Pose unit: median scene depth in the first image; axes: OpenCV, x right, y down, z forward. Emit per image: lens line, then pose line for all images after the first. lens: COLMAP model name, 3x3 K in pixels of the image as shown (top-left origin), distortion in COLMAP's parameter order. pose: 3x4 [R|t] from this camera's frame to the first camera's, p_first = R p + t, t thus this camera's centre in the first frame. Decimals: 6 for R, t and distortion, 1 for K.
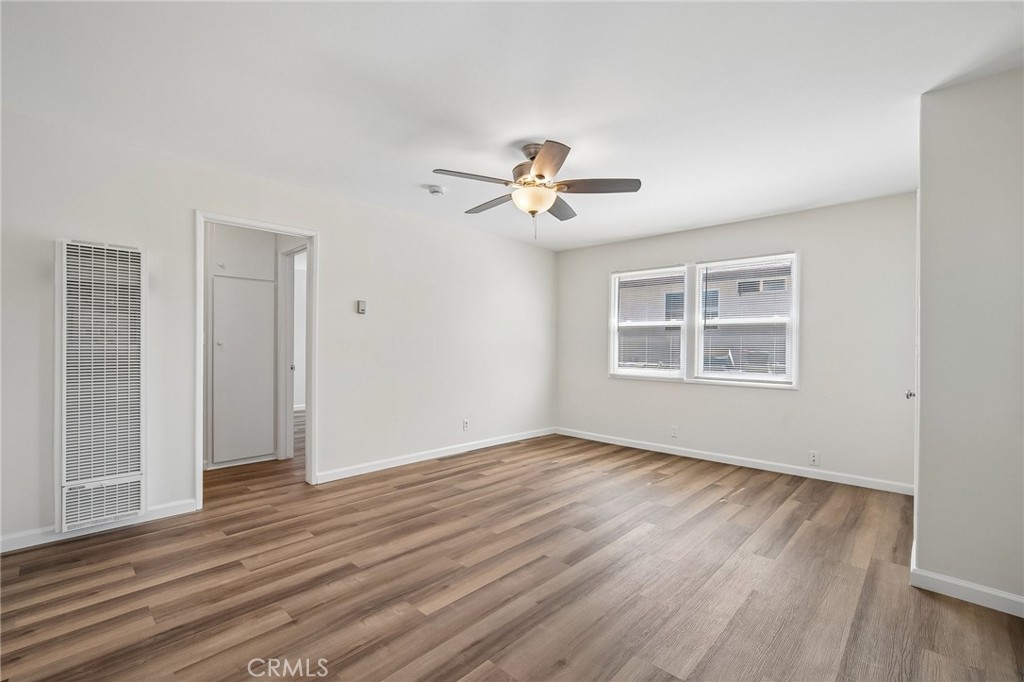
lens RADIAL K [[452.1, 0, 512.0], [0, 452.1, 341.0], [0, 0, 1]] dist [-0.003421, 0.005894]
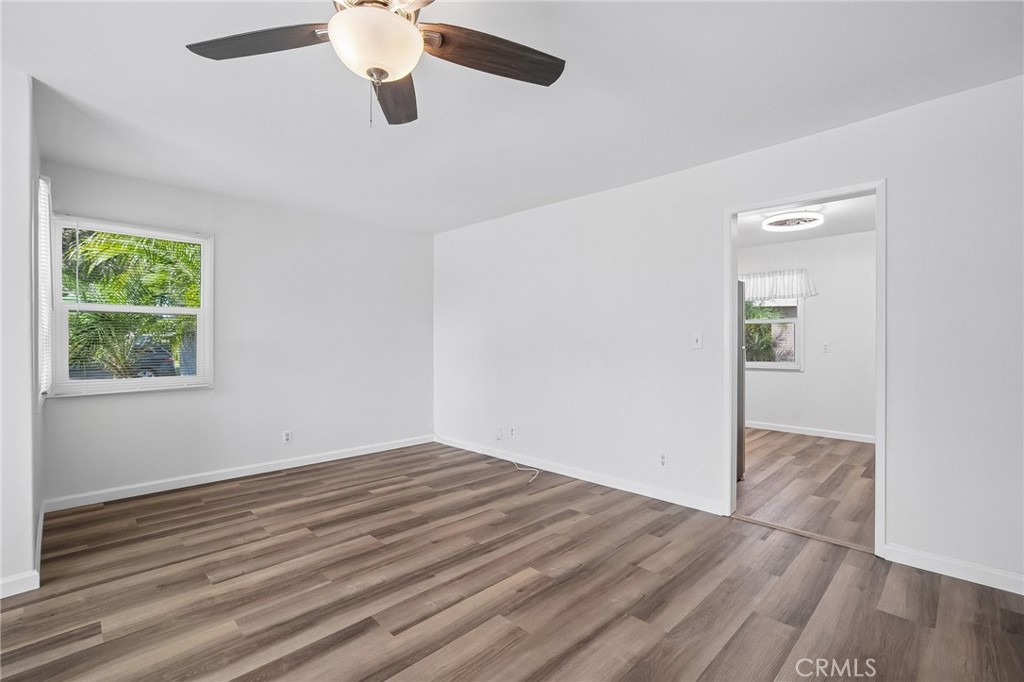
lens RADIAL K [[452.1, 0, 512.0], [0, 452.1, 341.0], [0, 0, 1]] dist [-0.003421, 0.005894]
pose [[-0.999431, -0.011933, 0.031548, -0.127824], [-0.011944, 0.999929, -0.000167, 0.004270], [-0.031544, -0.000543, -0.999502, 1.643469]]
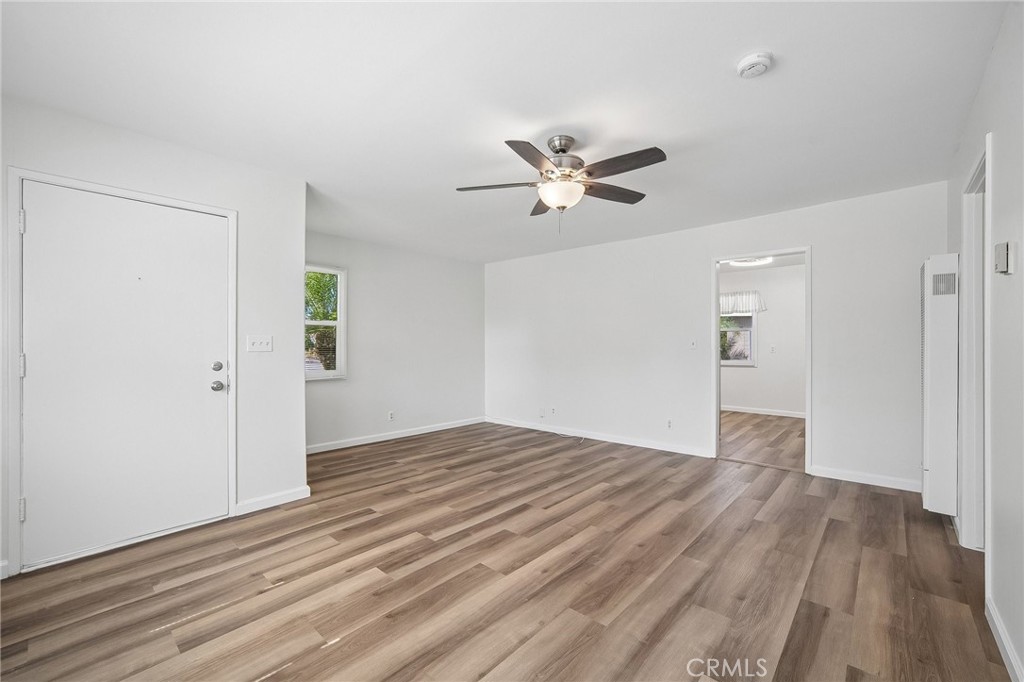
lens RADIAL K [[415.0, 0, 512.7], [0, 415.0, 345.9], [0, 0, 1]] dist [-0.001396, 0.000470]
pose [[-0.999704, -0.008990, -0.022614, 0.186872], [-0.008979, 0.999960, -0.000560, 0.013350], [0.022618, -0.000357, -0.999744, 2.085076]]
